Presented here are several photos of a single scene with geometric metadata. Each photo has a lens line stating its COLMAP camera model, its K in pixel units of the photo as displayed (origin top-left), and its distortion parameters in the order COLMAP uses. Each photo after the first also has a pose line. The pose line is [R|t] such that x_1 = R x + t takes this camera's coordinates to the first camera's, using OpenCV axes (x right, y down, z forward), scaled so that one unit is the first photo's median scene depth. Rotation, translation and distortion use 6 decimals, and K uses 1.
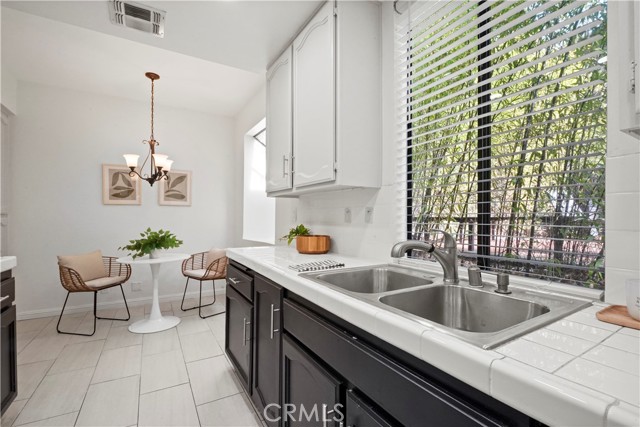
lens RADIAL K [[291.0, 0, 317.7], [0, 291.0, 217.3], [0, 0, 1]] dist [-0.012457, 0.003543]
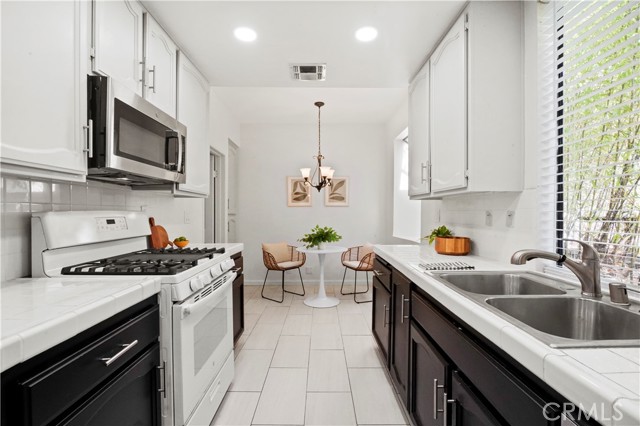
lens RADIAL K [[291.0, 0, 320.2], [0, 291.0, 212.7], [0, 0, 1]] dist [-0.012457, 0.003543]
pose [[0.864750, -0.001715, -0.502200, 0.108029], [0.002048, 0.999998, 0.000111, -0.029318], [0.502198, -0.001124, 0.864752, -0.150329]]
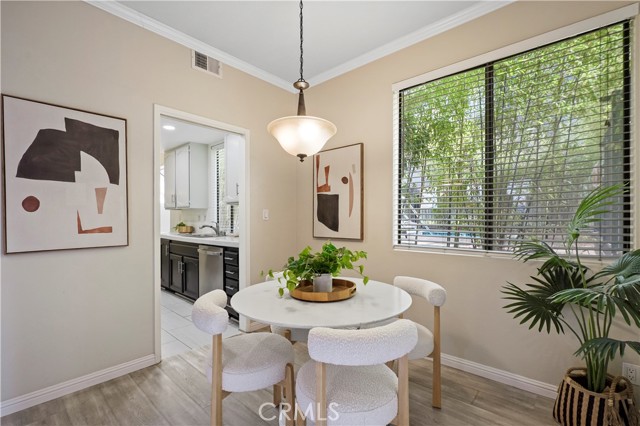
lens RADIAL K [[291.0, 0, 316.5], [0, 291.0, 216.6], [0, 0, 1]] dist [-0.012457, 0.003543]
pose [[0.957454, -0.010288, 0.288401, 0.382251], [0.009734, 0.999947, 0.003355, -0.018091], [-0.288420, -0.000405, 0.957504, -1.908575]]
